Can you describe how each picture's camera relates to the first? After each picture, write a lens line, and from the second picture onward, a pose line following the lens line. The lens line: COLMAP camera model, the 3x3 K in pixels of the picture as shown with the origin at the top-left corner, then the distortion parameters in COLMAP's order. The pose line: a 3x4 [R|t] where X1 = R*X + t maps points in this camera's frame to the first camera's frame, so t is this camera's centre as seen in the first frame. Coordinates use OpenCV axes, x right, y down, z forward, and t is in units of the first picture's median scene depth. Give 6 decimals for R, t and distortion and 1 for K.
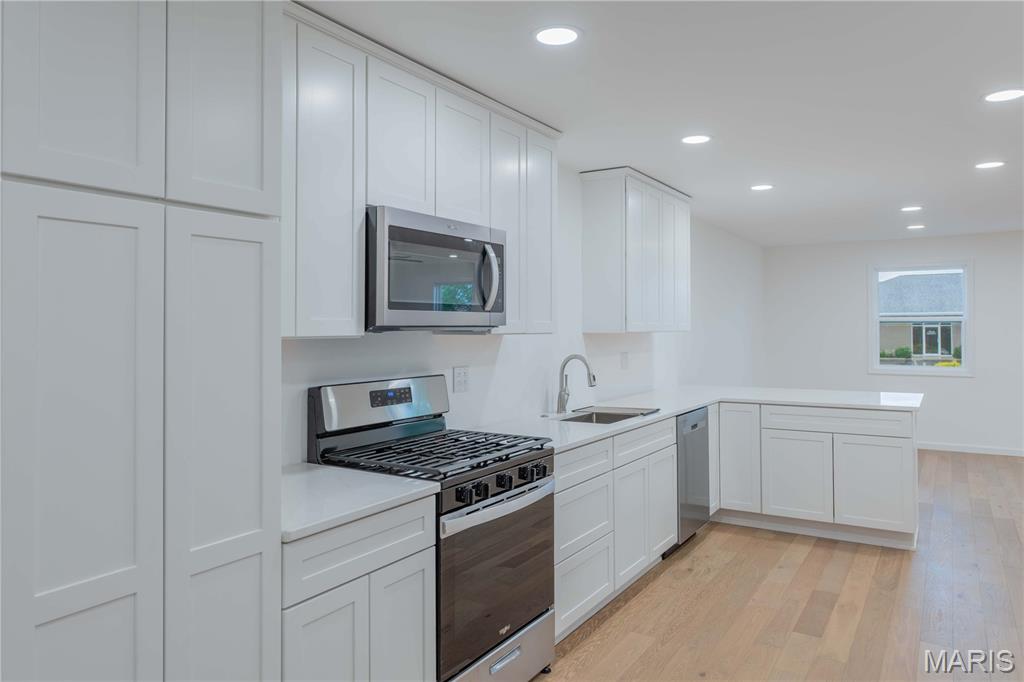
lens RADIAL K [[692.0, 0, 514.8], [0, 692.0, 320.3], [0, 0, 1]] dist [-0.006040, -0.002052]
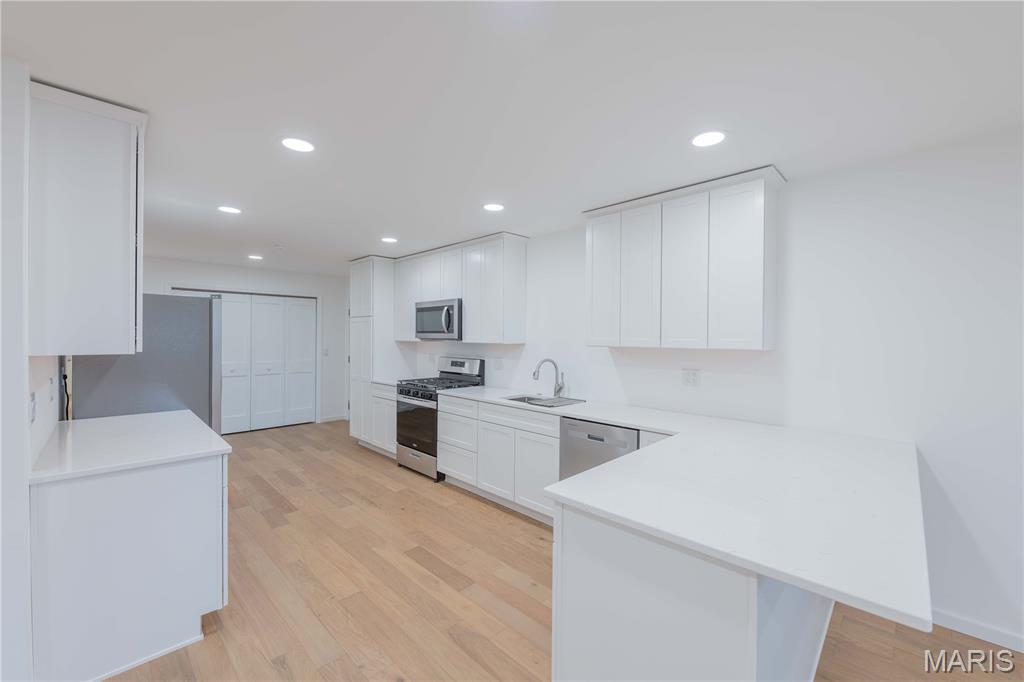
lens RADIAL K [[408.1, 0, 516.9], [0, 408.1, 340.2], [0, 0, 1]] dist [-0.000994, -0.000121]
pose [[-0.208461, 0.009105, -0.977988, 1.133840], [0.004609, 0.999955, 0.008327, 0.001551], [0.978020, -0.002771, -0.208493, 1.297836]]
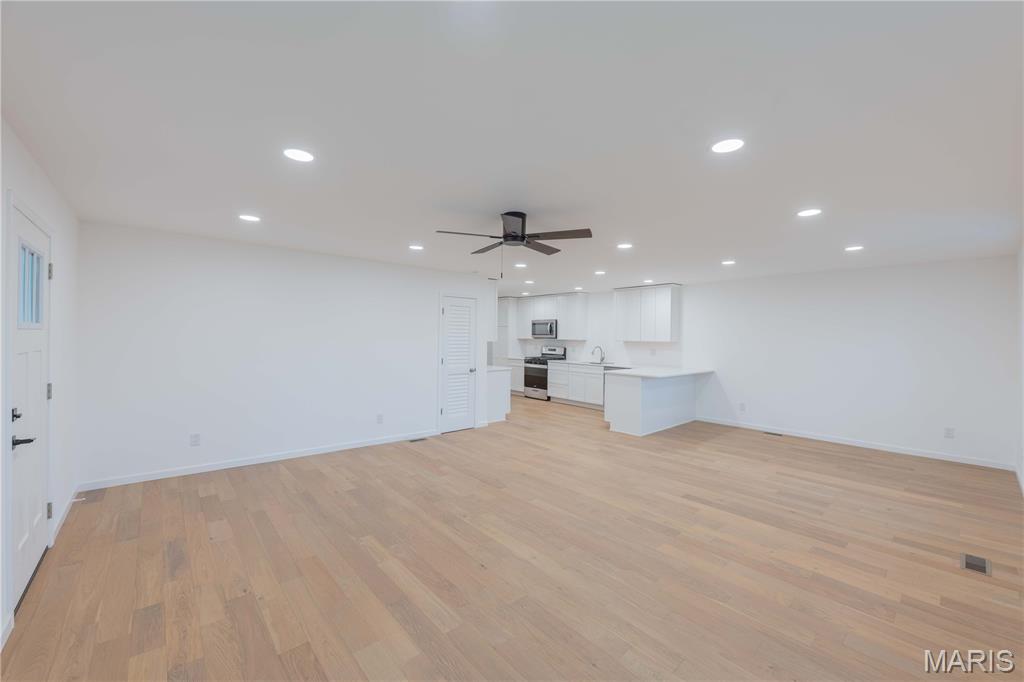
lens RADIAL K [[408.1, 0, 516.9], [0, 408.1, 340.2], [0, 0, 1]] dist [-0.000994, -0.000121]
pose [[-0.280296, 0.011846, -0.959841, 2.635128], [0.000742, 0.999926, 0.012124, -0.010368], [0.959913, 0.002686, -0.280284, 1.382192]]
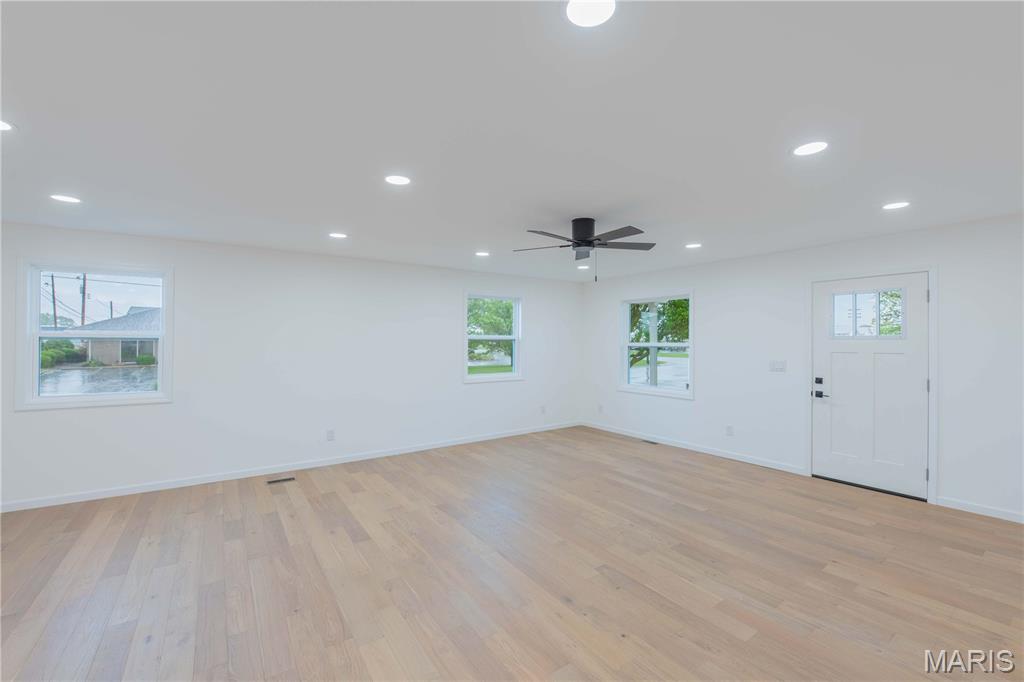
lens RADIAL K [[420.6, 0, 517.6], [0, 420.6, 320.4], [0, 0, 1]] dist [-0.014108, -0.000307]
pose [[0.386277, 0.050313, 0.921010, 0.737118], [-0.012840, 0.998708, -0.049173, -0.002799], [-0.922294, 0.007169, 0.386424, 0.860737]]
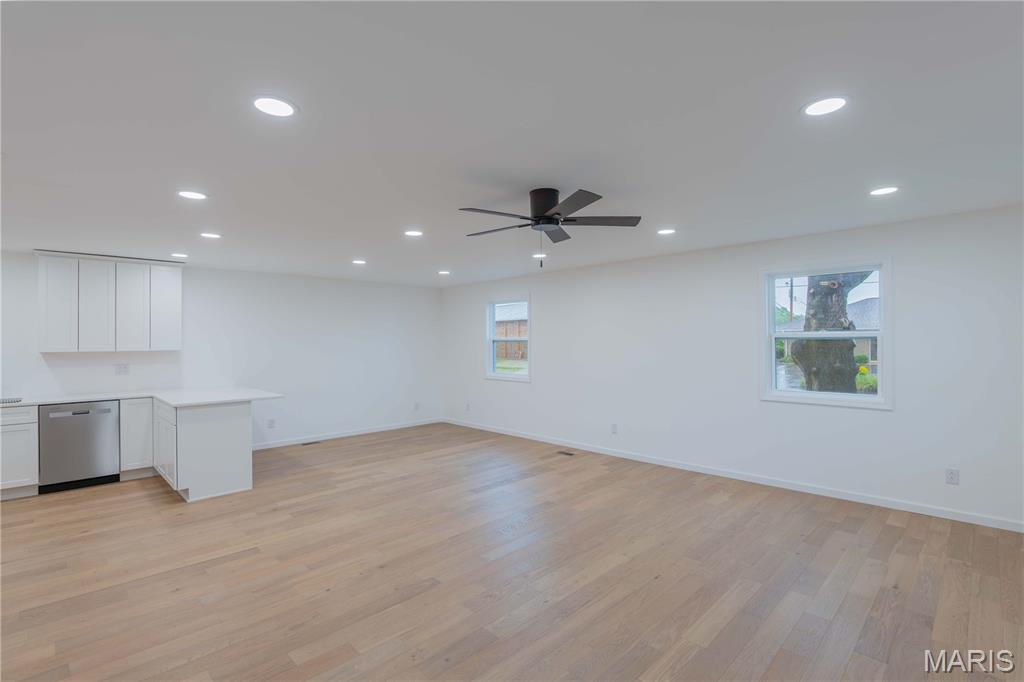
lens RADIAL K [[471.8, 0, 522.6], [0, 471.8, 338.0], [0, 0, 1]] dist [-0.010520, -0.000238]
pose [[0.975667, -0.005188, -0.219197, 1.884902], [0.006555, 0.999963, 0.005508, -0.018673], [0.219160, -0.006811, 0.975665, 0.238335]]
